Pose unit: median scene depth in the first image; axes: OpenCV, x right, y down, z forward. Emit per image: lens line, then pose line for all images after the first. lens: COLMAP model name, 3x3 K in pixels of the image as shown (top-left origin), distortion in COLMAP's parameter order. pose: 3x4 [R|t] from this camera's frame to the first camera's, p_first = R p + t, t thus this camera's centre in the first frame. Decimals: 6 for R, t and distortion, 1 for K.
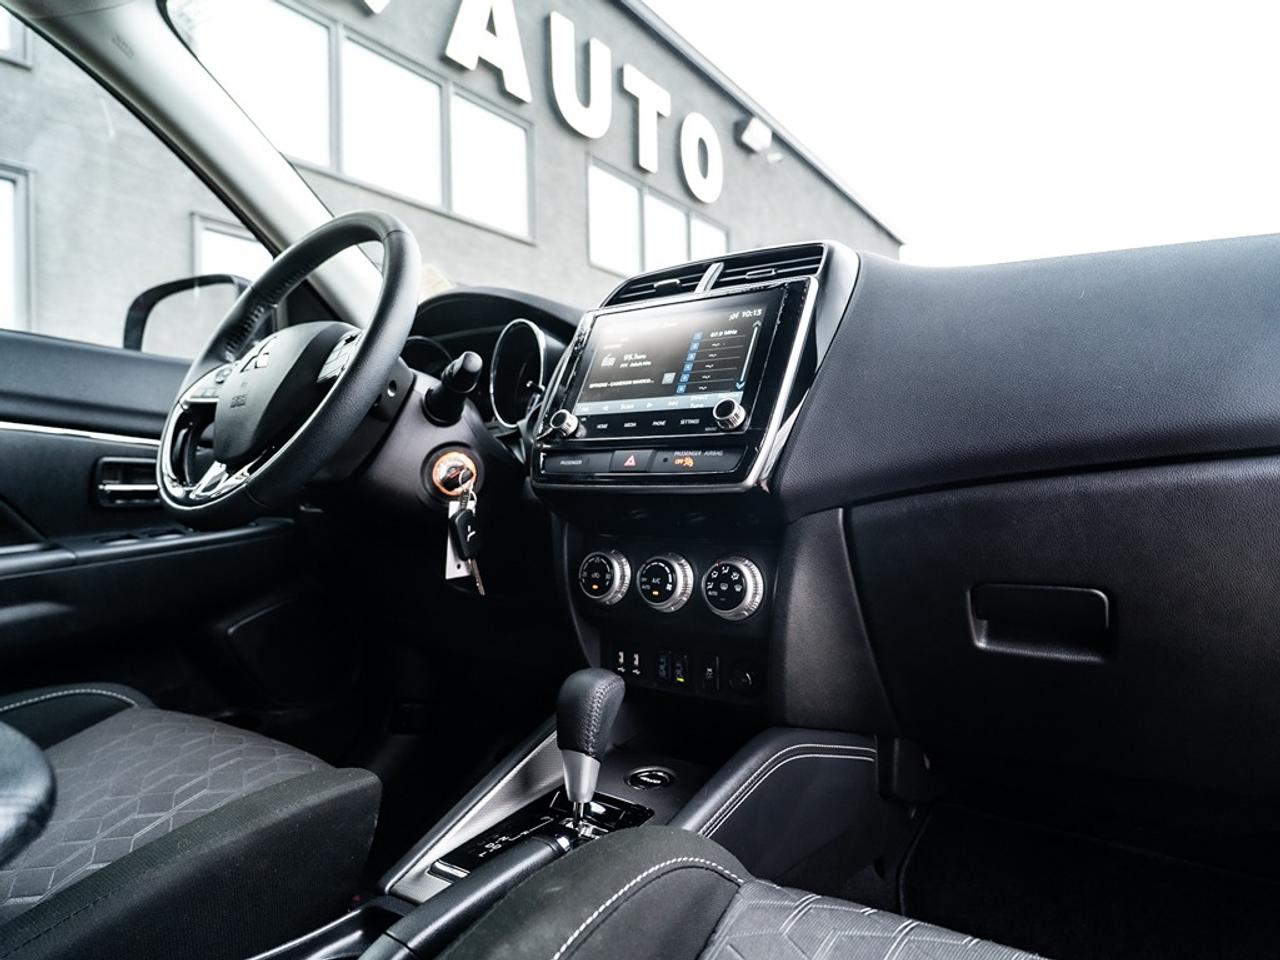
lens RADIAL K [[782.8, 0, 640.0], [0, 782.8, 480.0], [0, 0, 1]] dist [-0.024650, 0.003189]
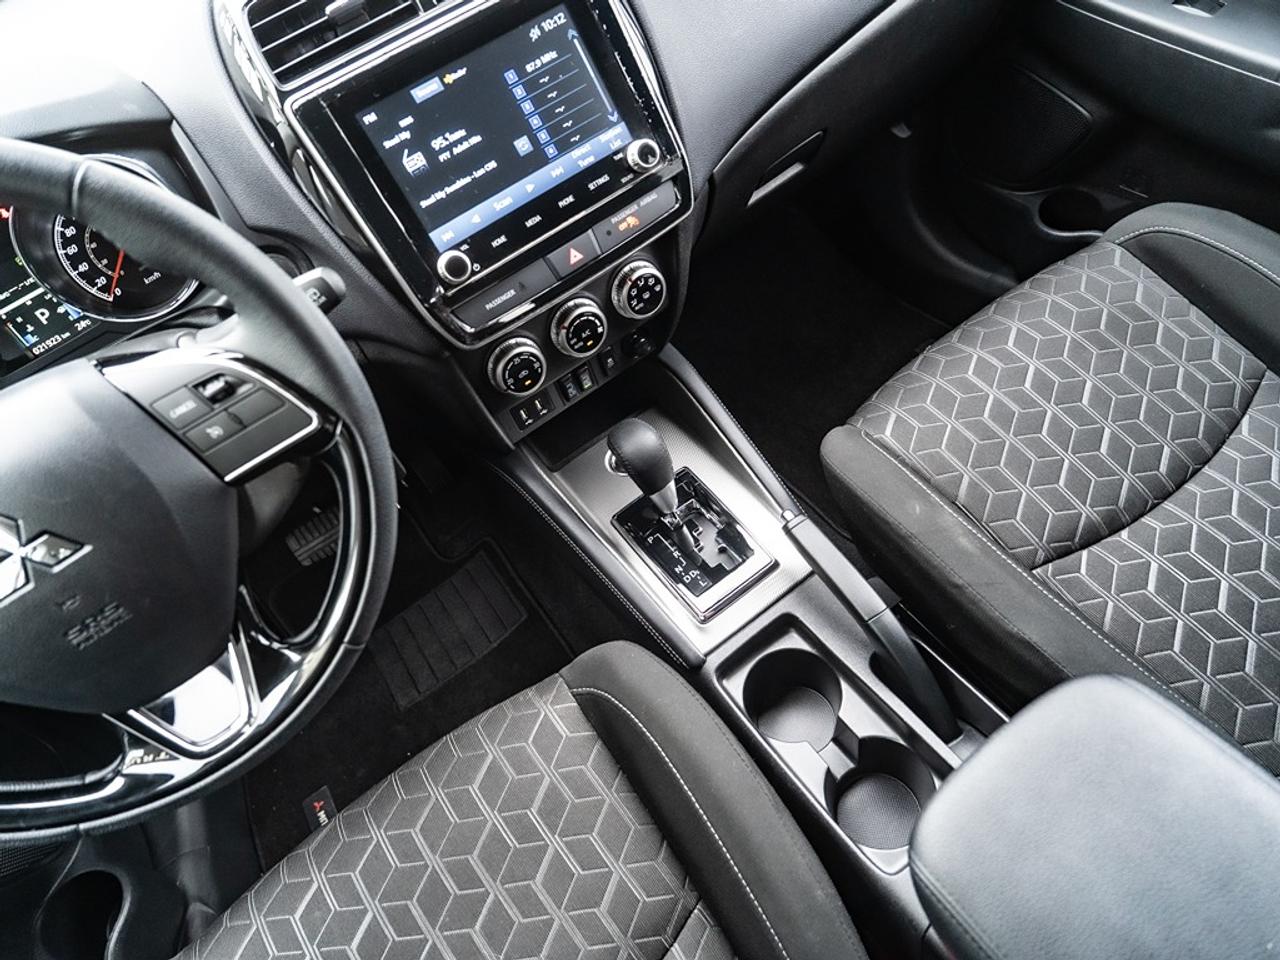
lens RADIAL K [[782.8, 0, 640.0], [0, 782.8, 480.0], [0, 0, 1]] dist [-0.024650, 0.003189]
pose [[0.338663, -0.785422, 0.518092, -0.646863], [0.231428, 0.603247, 0.763239, -0.530471], [-0.912003, -0.138580, 0.386066, 0.514354]]
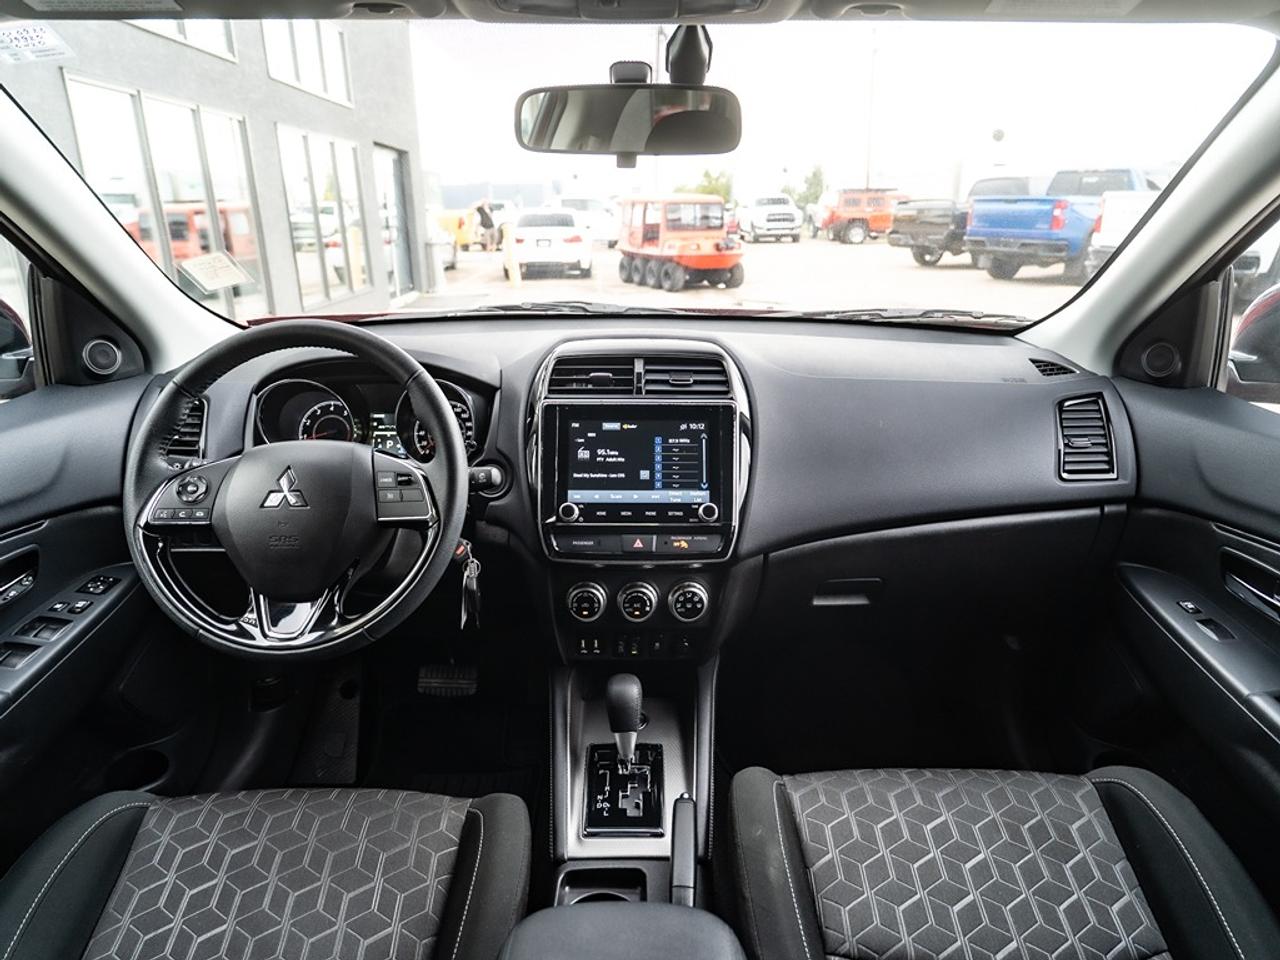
lens RADIAL K [[782.8, 0, 640.0], [0, 782.8, 480.0], [0, 0, 1]] dist [-0.024650, 0.003189]
pose [[0.815465, -0.177191, 0.551017, -0.762065], [-0.004377, 0.950074, 0.311995, -0.569652], [-0.578789, -0.256833, 0.773977, -0.098451]]
